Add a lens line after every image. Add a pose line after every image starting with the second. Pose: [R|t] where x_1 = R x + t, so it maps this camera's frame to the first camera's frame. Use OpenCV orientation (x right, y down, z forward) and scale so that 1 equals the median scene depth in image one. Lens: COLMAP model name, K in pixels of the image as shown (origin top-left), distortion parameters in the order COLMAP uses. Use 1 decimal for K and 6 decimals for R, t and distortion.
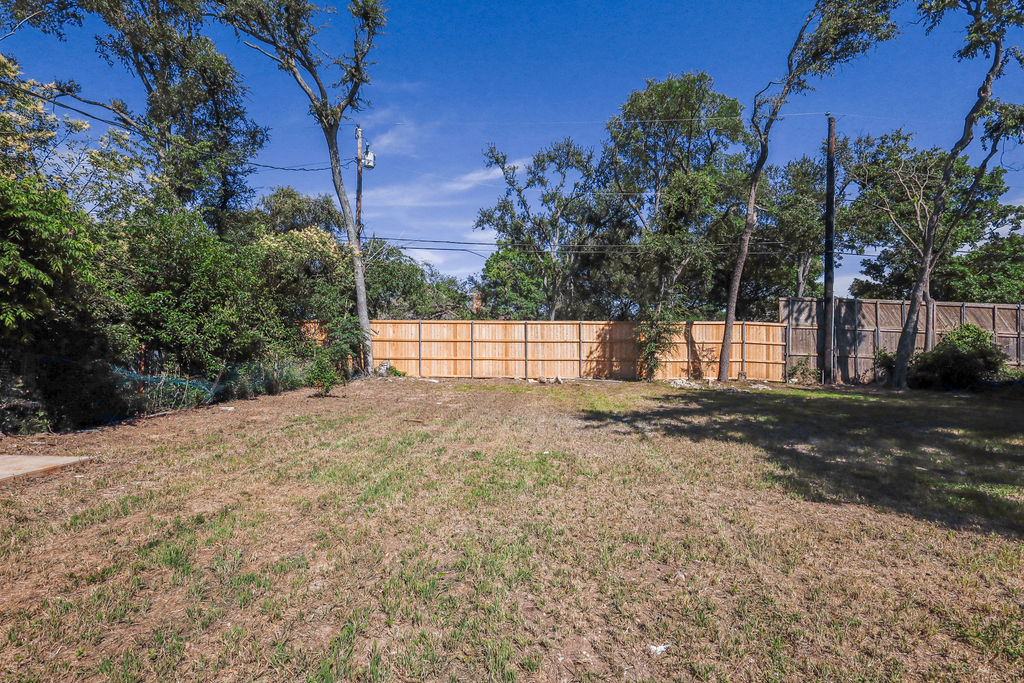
lens RADIAL K [[469.2, 0, 507.7], [0, 469.2, 342.7], [0, 0, 1]] dist [0.000962, -0.000330]
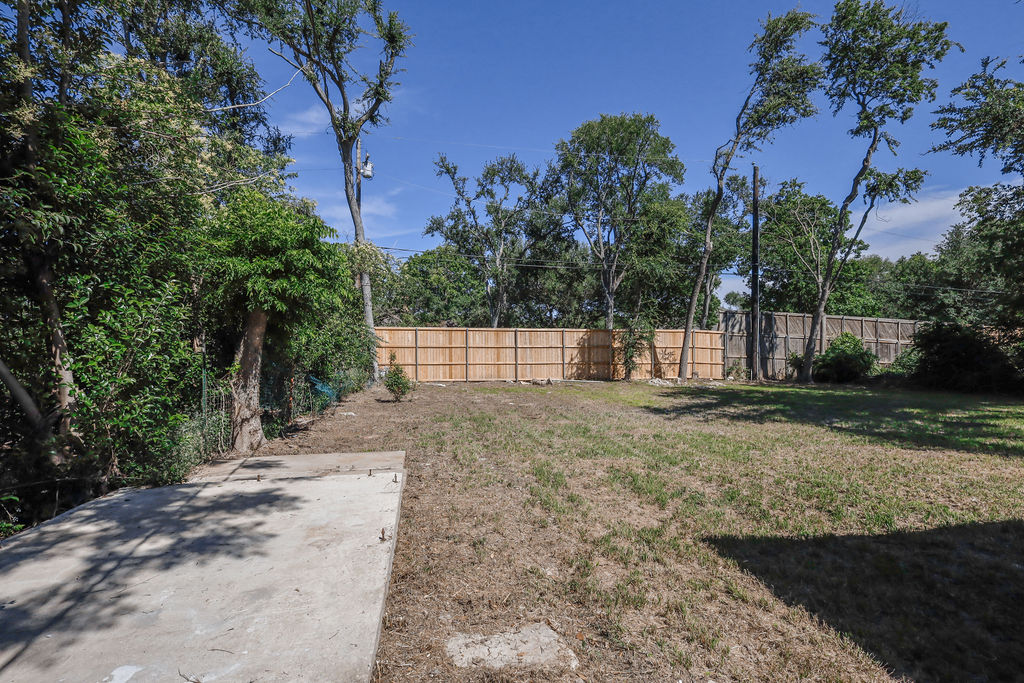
lens RADIAL K [[472.7, 0, 510.6], [0, 472.7, 343.2], [0, 0, 1]] dist [-0.000819, 0.001226]
pose [[0.973721, -0.002604, 0.227730, -0.224108], [0.003976, 0.999977, -0.005566, -0.005989], [-0.227710, 0.006325, 0.973708, -0.068453]]
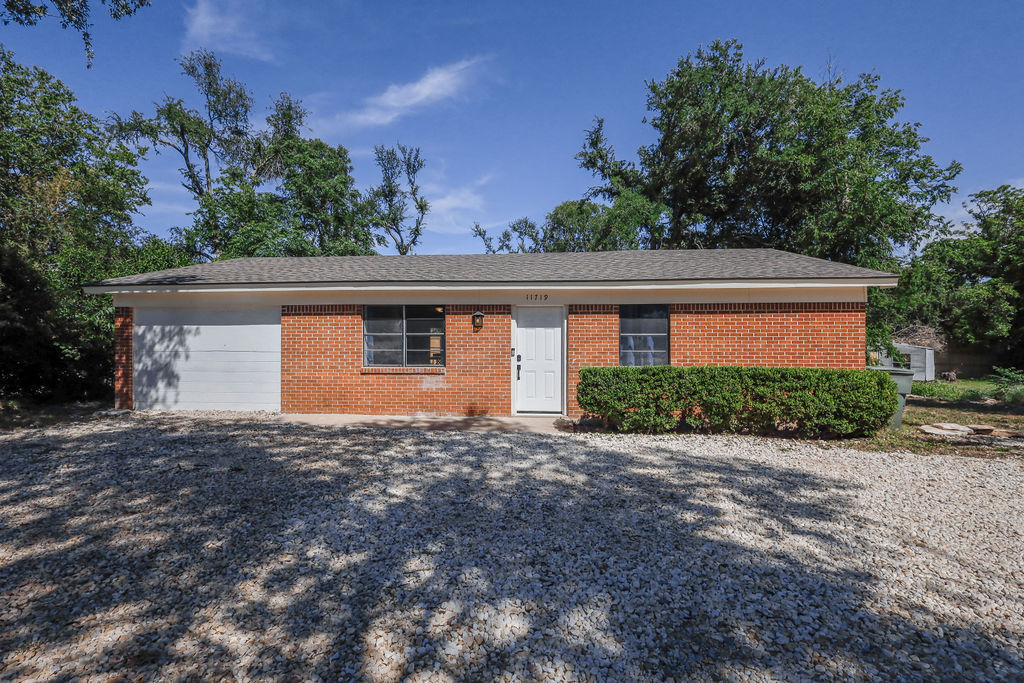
lens RADIAL K [[472.7, 0, 510.6], [0, 472.7, 343.2], [0, 0, 1]] dist [-0.000819, 0.001226]
pose [[0.999590, 0.002766, 0.028499, 0.065830], [-0.002454, 0.999937, -0.010990, 0.006555], [-0.028527, 0.010915, 0.999533, -1.095024]]
